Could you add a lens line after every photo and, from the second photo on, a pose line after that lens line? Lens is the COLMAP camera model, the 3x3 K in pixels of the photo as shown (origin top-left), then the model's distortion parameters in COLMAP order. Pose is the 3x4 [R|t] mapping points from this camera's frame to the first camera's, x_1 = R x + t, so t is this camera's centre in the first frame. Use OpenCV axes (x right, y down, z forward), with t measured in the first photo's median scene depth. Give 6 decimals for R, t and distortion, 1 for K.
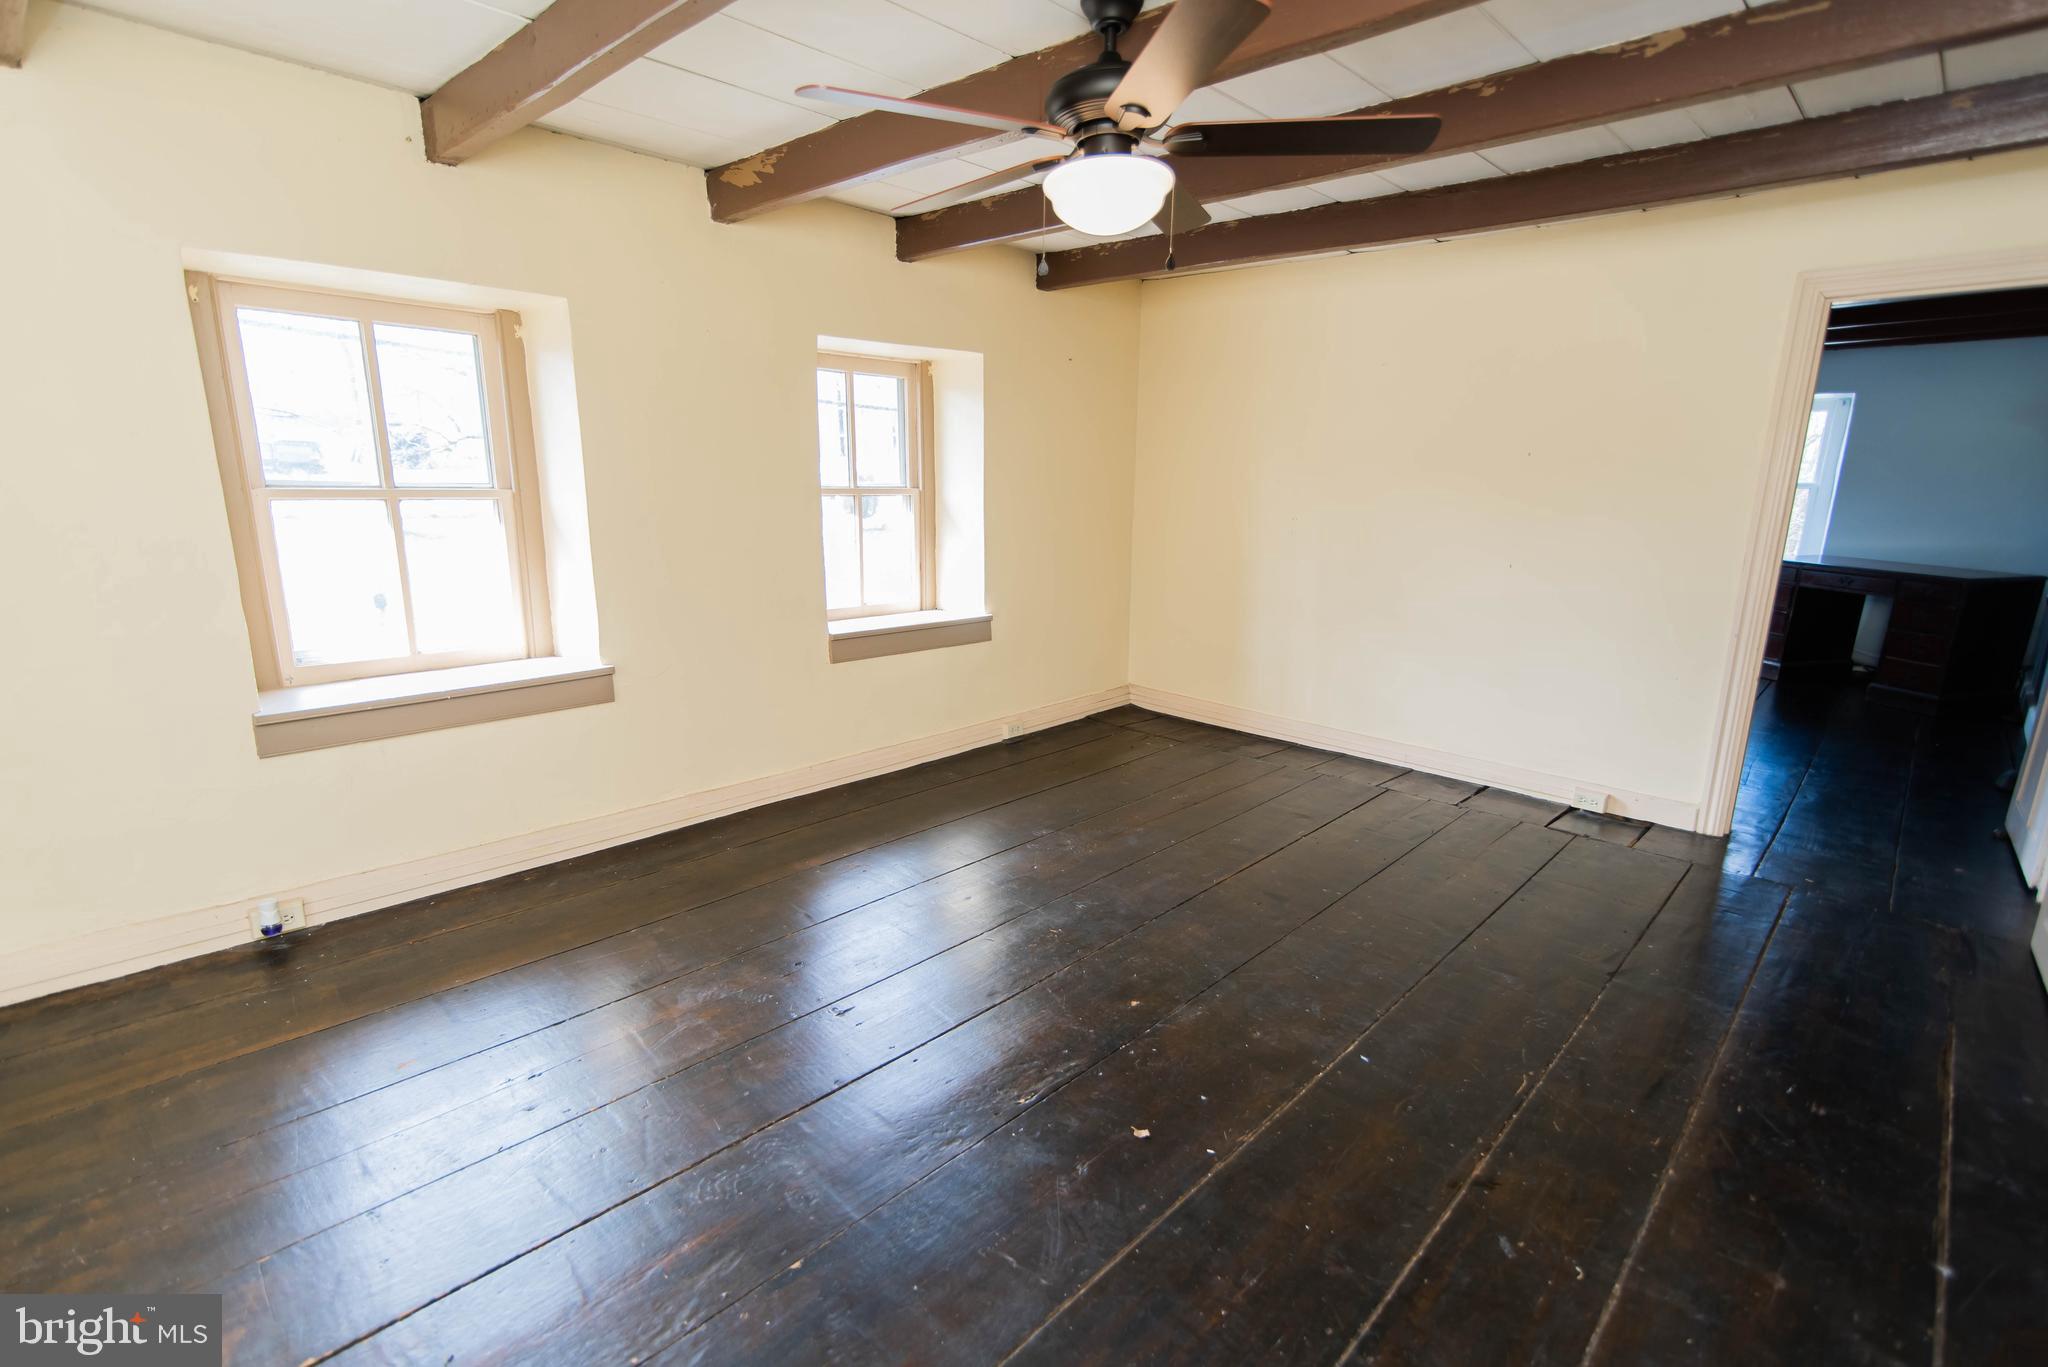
lens RADIAL K [[944.8, 0, 1008.0], [0, 944.8, 704.5], [0, 0, 1]] dist [0.004314, 0.000603]
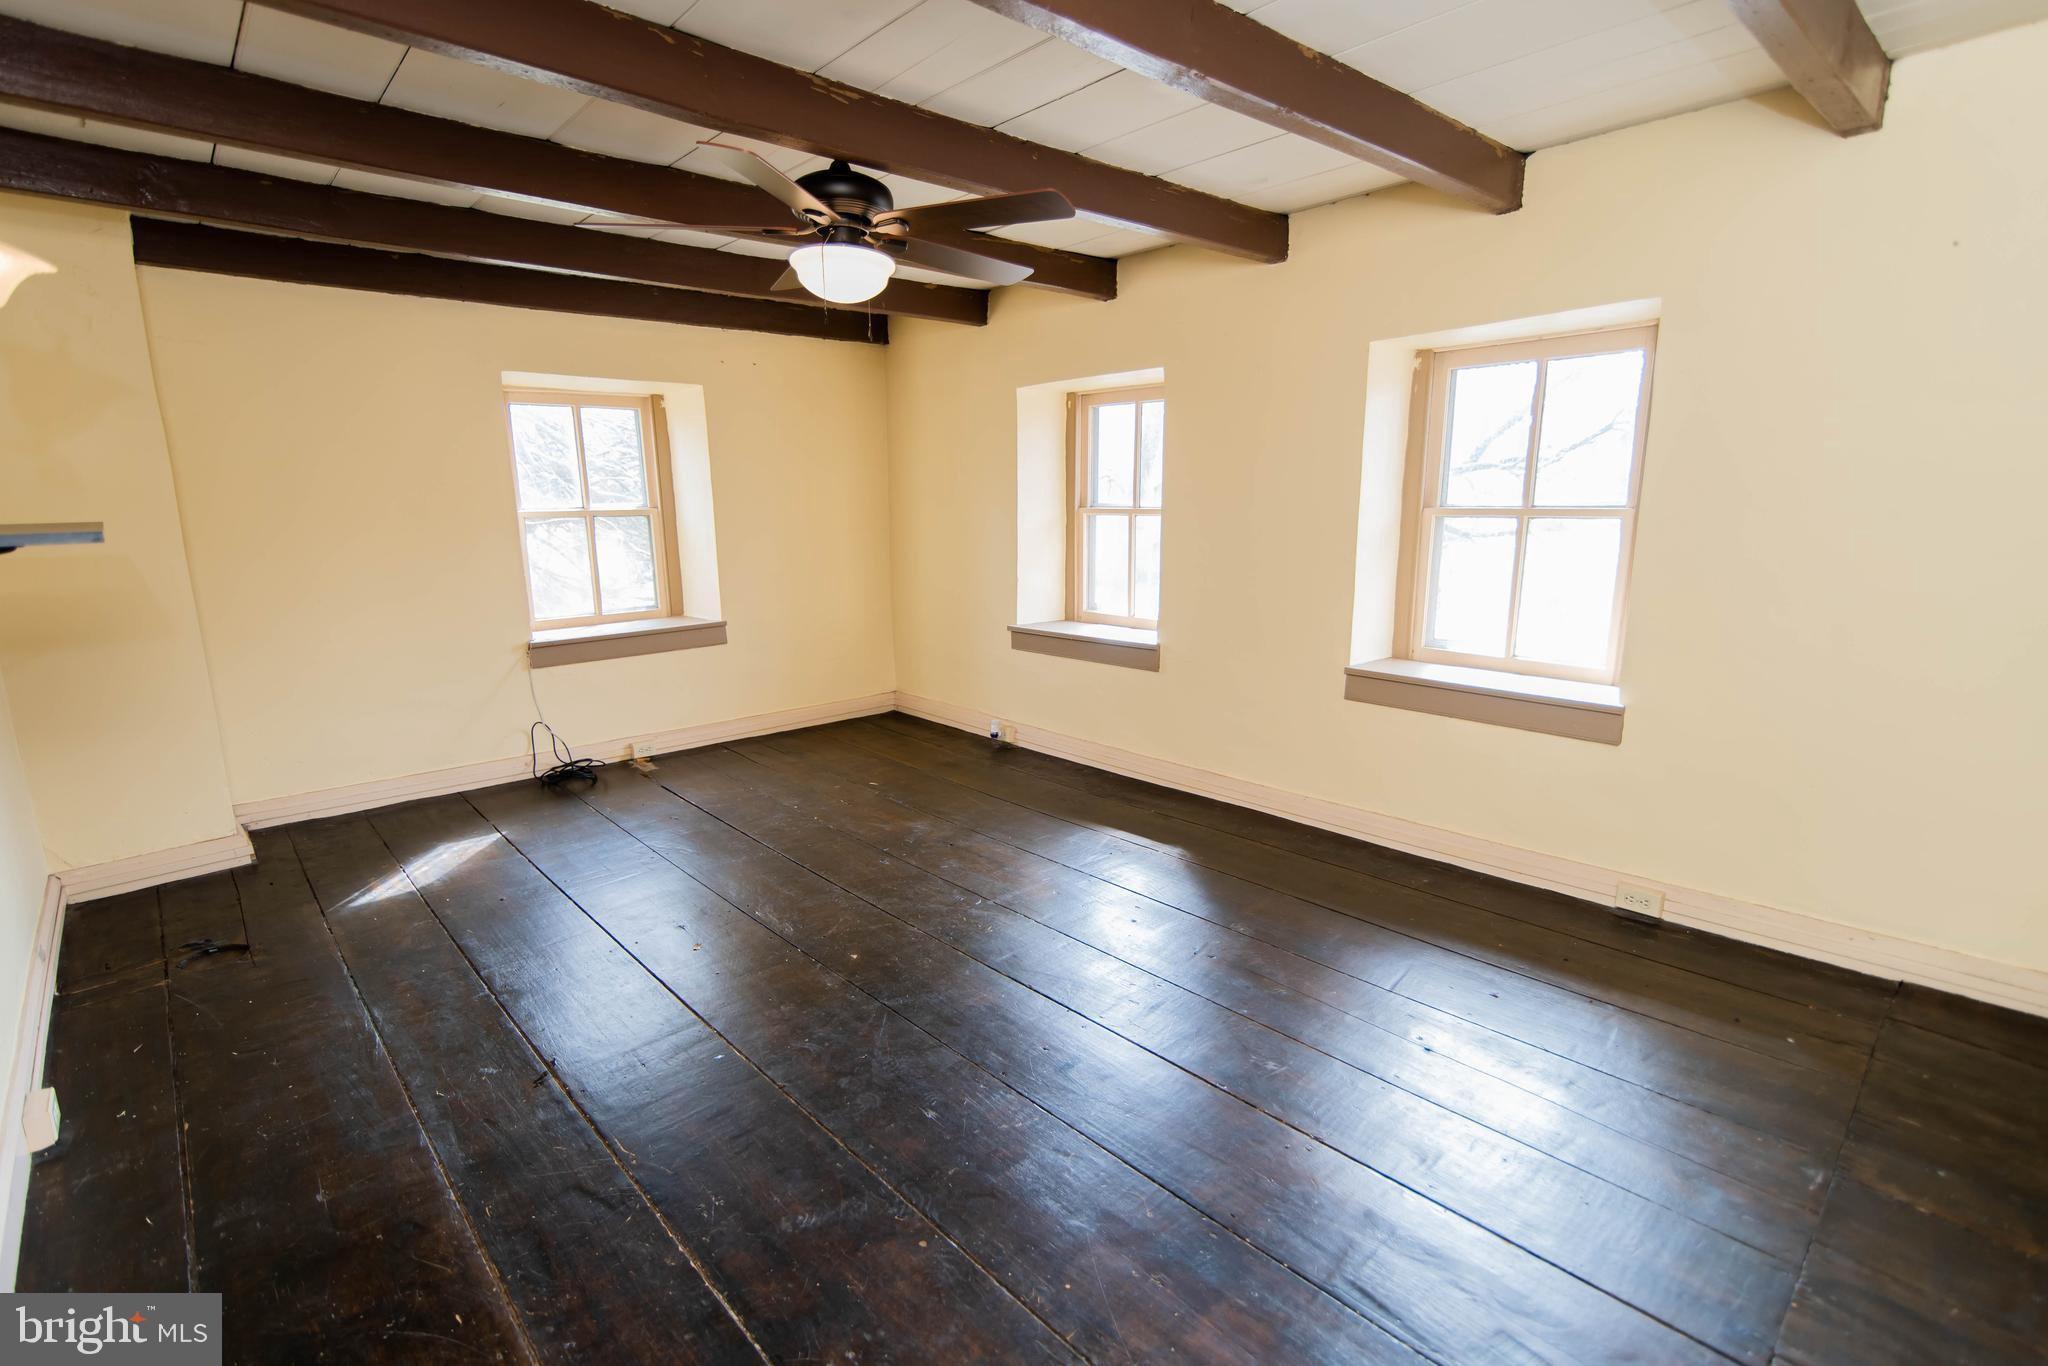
lens RADIAL K [[975.3, 0, 1054.7], [0, 975.3, 705.2], [0, 0, 1]] dist [0.009744, 0.000290]
pose [[-0.038779, 0.205883, -0.977808, 0.912767], [-0.229654, 0.950513, 0.209244, -0.209042], [0.972499, 0.232672, 0.010422, 0.858329]]
